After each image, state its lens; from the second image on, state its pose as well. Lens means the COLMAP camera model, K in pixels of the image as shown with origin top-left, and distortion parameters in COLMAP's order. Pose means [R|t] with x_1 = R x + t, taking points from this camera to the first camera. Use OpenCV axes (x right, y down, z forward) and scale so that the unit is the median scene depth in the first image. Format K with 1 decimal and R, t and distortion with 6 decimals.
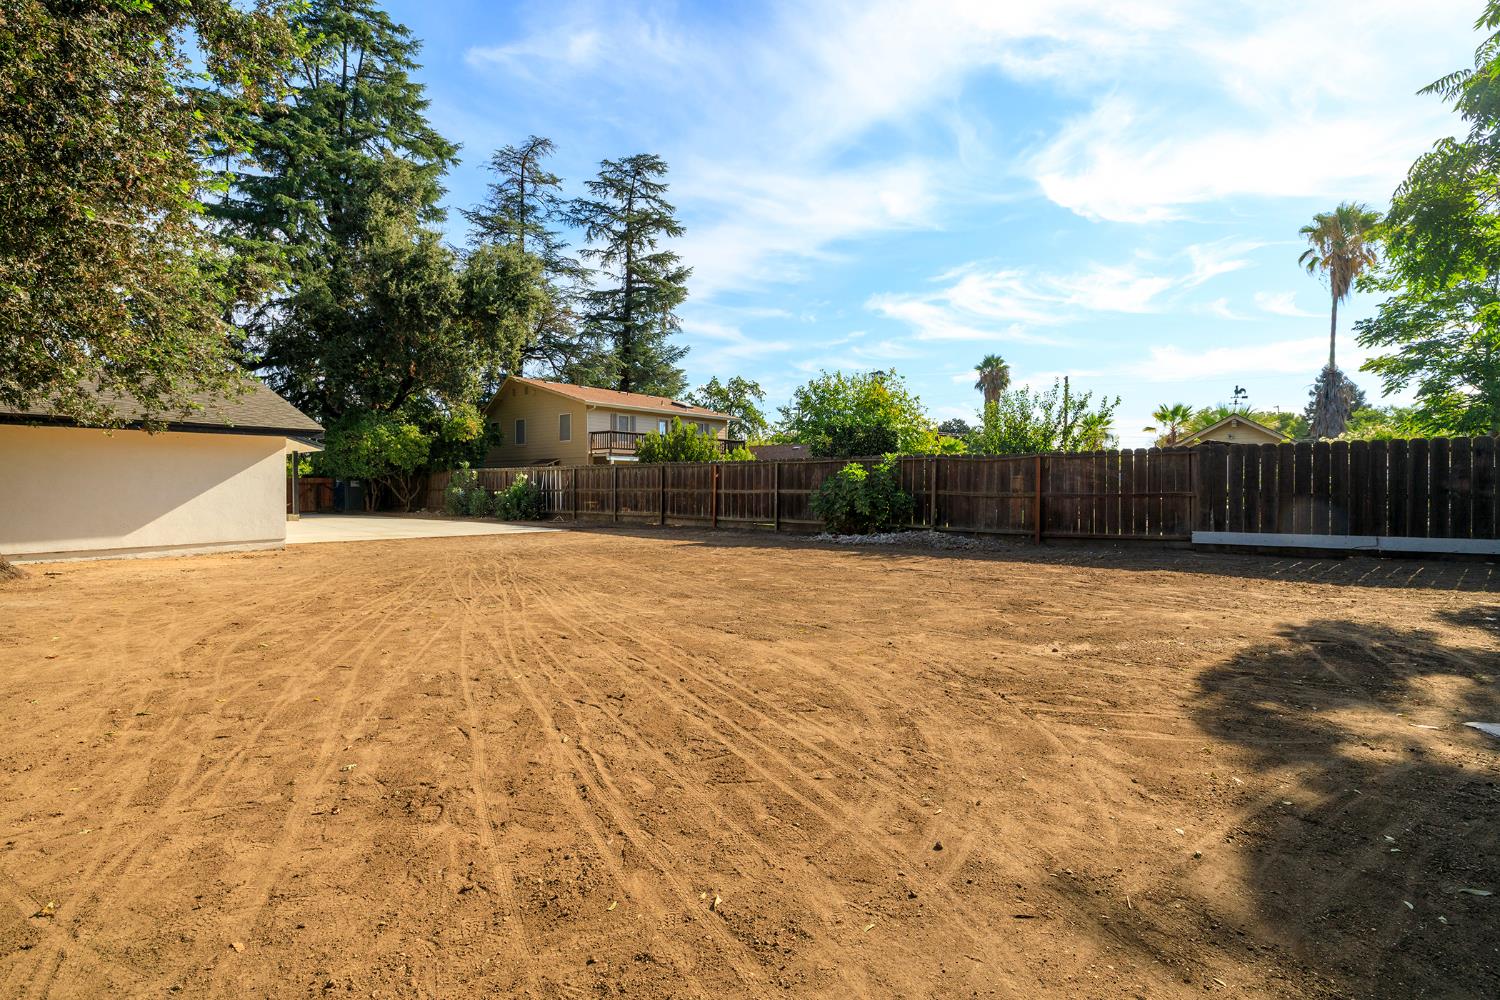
lens RADIAL K [[682.9, 0, 744.5], [0, 682.9, 494.8], [0, 0, 1]] dist [0.006890, -0.001188]
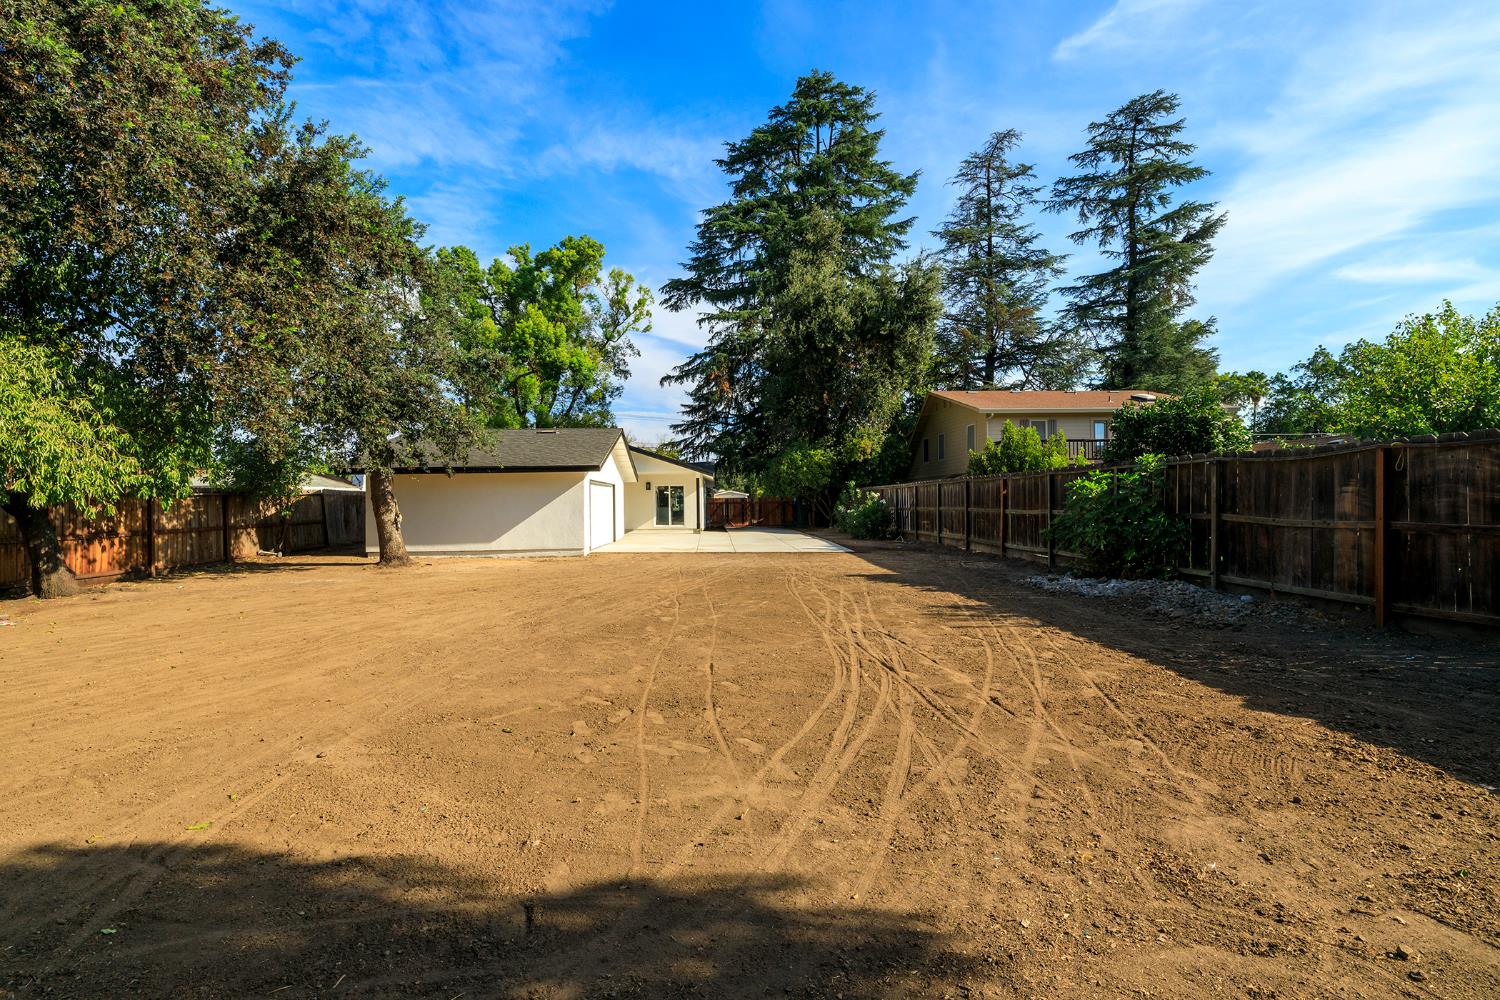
lens RADIAL K [[682.9, 0, 738.5], [0, 682.9, 498.0], [0, 0, 1]] dist [0.006890, -0.001188]
pose [[0.669067, -0.011506, -0.743113, 0.180608], [0.000782, 0.999890, -0.014778, -0.004734], [0.743201, 0.009306, 0.669003, 0.123412]]
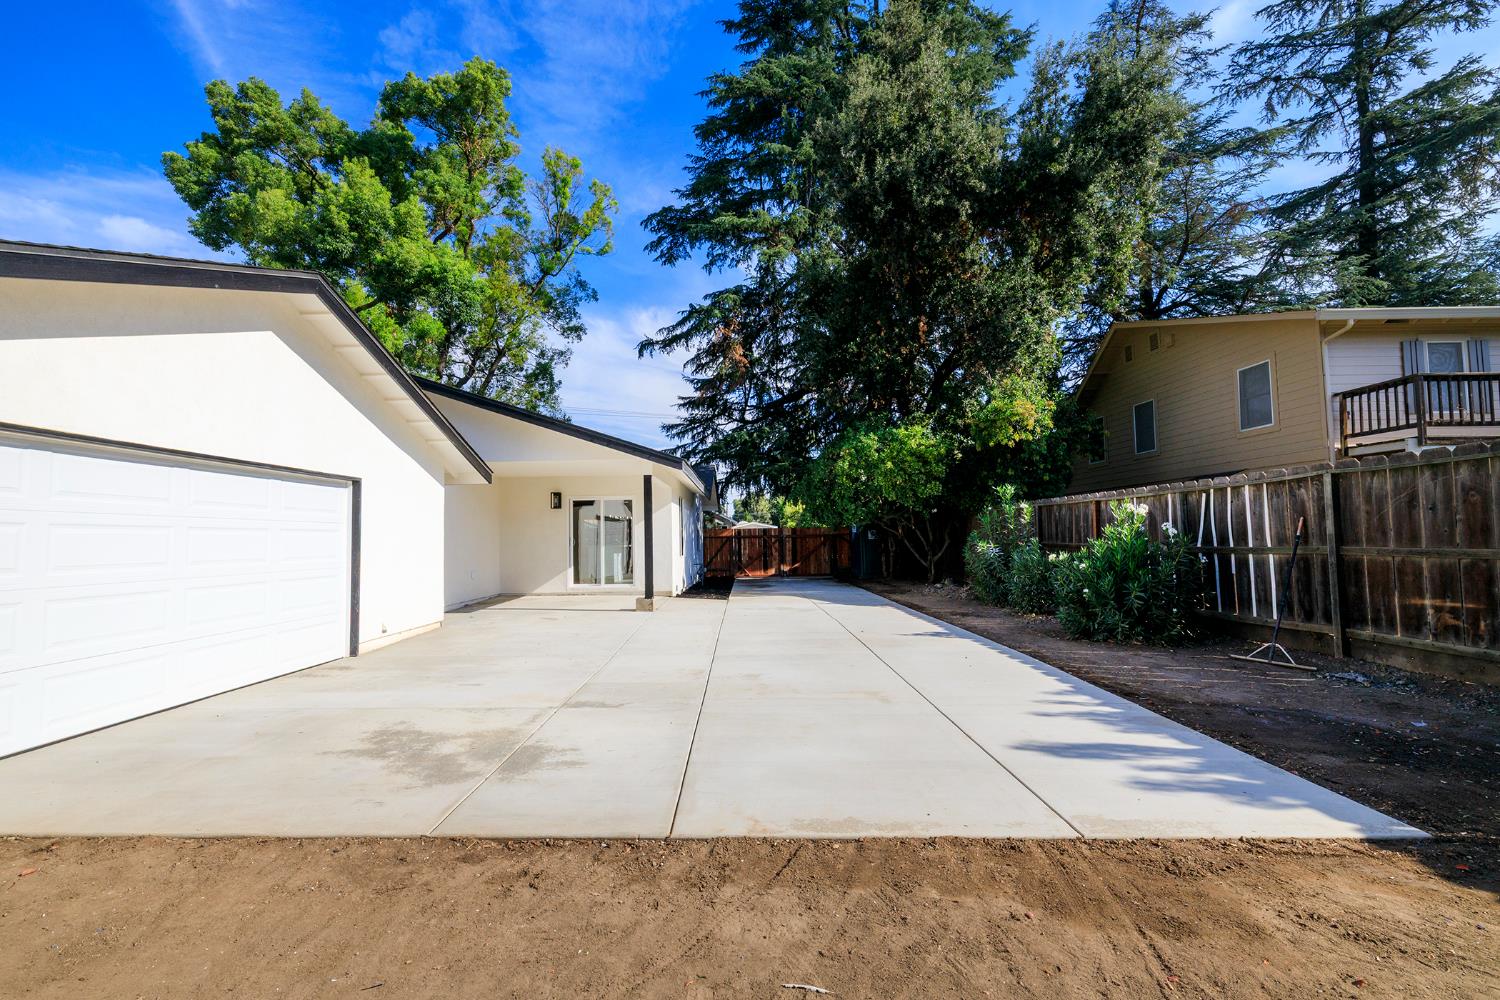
lens RADIAL K [[682.9, 0, 740.4], [0, 682.9, 491.2], [0, 0, 1]] dist [0.006890, -0.001188]
pose [[0.637707, -0.062164, -0.767767, -0.120500], [0.004344, 0.997013, -0.077118, -0.006503], [0.770267, 0.045843, 0.636071, 0.407679]]
